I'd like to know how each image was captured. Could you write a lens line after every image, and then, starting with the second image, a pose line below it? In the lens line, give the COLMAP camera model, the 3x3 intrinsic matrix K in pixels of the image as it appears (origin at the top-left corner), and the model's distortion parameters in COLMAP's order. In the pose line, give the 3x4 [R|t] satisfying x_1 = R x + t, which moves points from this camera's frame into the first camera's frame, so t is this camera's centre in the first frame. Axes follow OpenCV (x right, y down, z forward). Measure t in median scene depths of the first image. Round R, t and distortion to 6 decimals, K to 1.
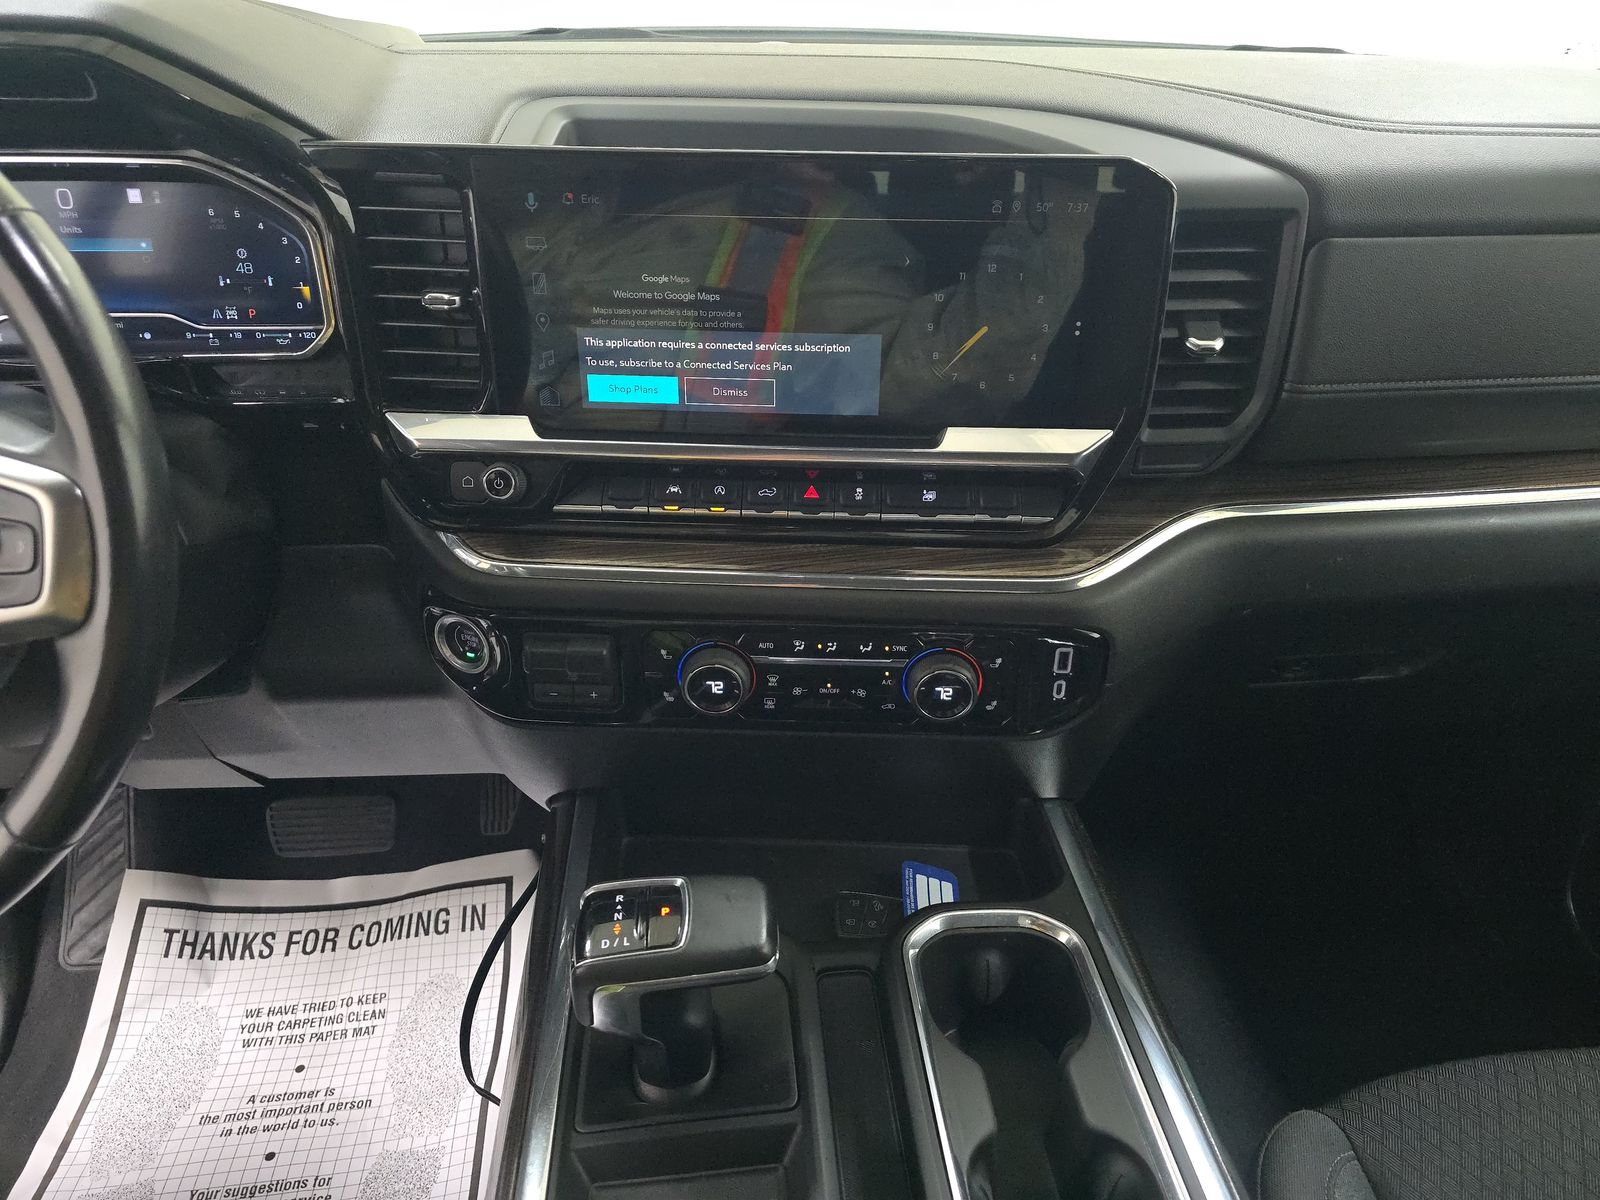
lens RADIAL K [[1075.5, 0, 801.0], [0, 1075.5, 589.1], [0, 0, 1]] dist [0.025053, -0.022409]
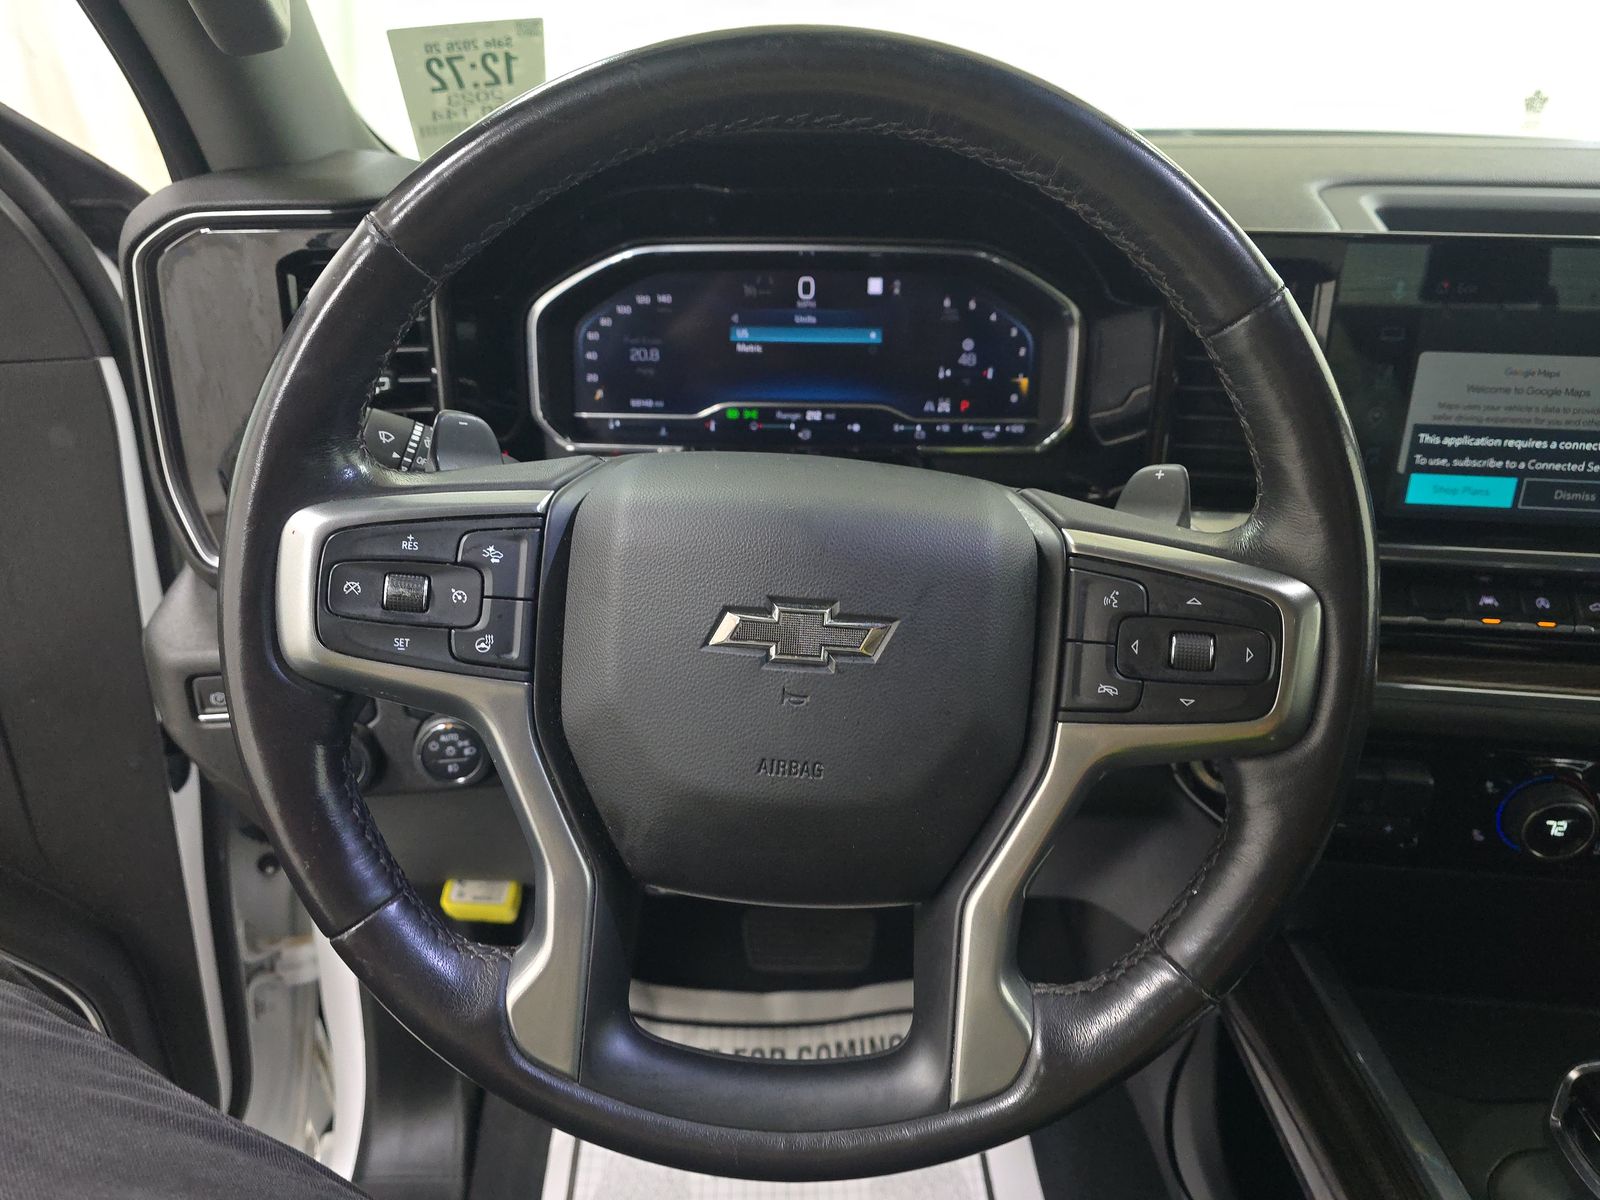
lens RADIAL K [[1075.5, 0, 801.0], [0, 1075.5, 589.1], [0, 0, 1]] dist [0.025053, -0.022409]
pose [[0.997158, 0.024875, -0.071107, -0.588207], [-0.030941, 0.995857, -0.085512, -0.006705], [0.068685, 0.087469, 0.993797, 0.054488]]
